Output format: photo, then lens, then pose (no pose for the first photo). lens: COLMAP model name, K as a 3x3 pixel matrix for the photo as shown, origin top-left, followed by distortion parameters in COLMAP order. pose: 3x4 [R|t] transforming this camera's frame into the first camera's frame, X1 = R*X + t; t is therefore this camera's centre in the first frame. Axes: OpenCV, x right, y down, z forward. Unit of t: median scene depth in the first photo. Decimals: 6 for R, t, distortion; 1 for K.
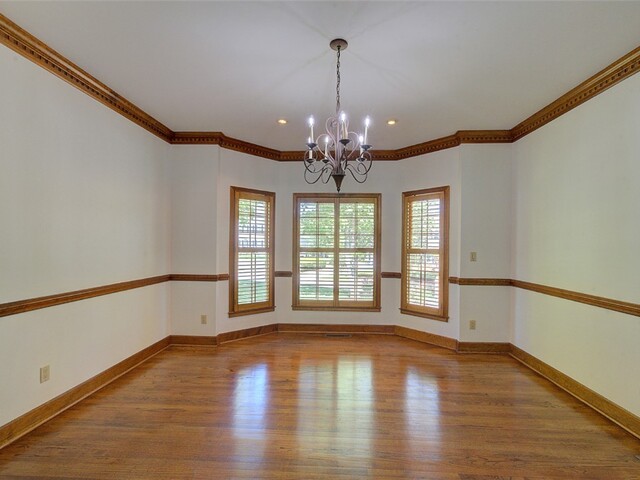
lens RADIAL K [[314.5, 0, 320.8], [0, 314.5, 248.3], [0, 0, 1]] dist [0.007367, 0.003617]
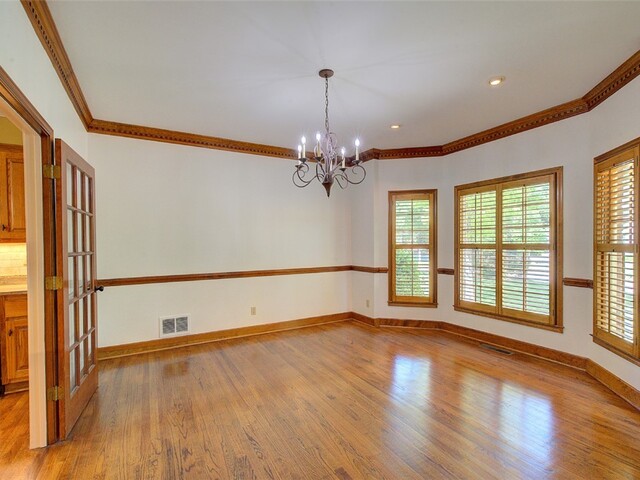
lens RADIAL K [[314.5, 0, 322.0], [0, 314.5, 245.2], [0, 0, 1]] dist [0.007367, 0.003617]
pose [[0.546313, -0.007083, -0.837551, 0.504191], [0.003748, 0.999975, -0.006012, 0.005486], [0.837572, 0.000145, 0.546326, 0.157987]]
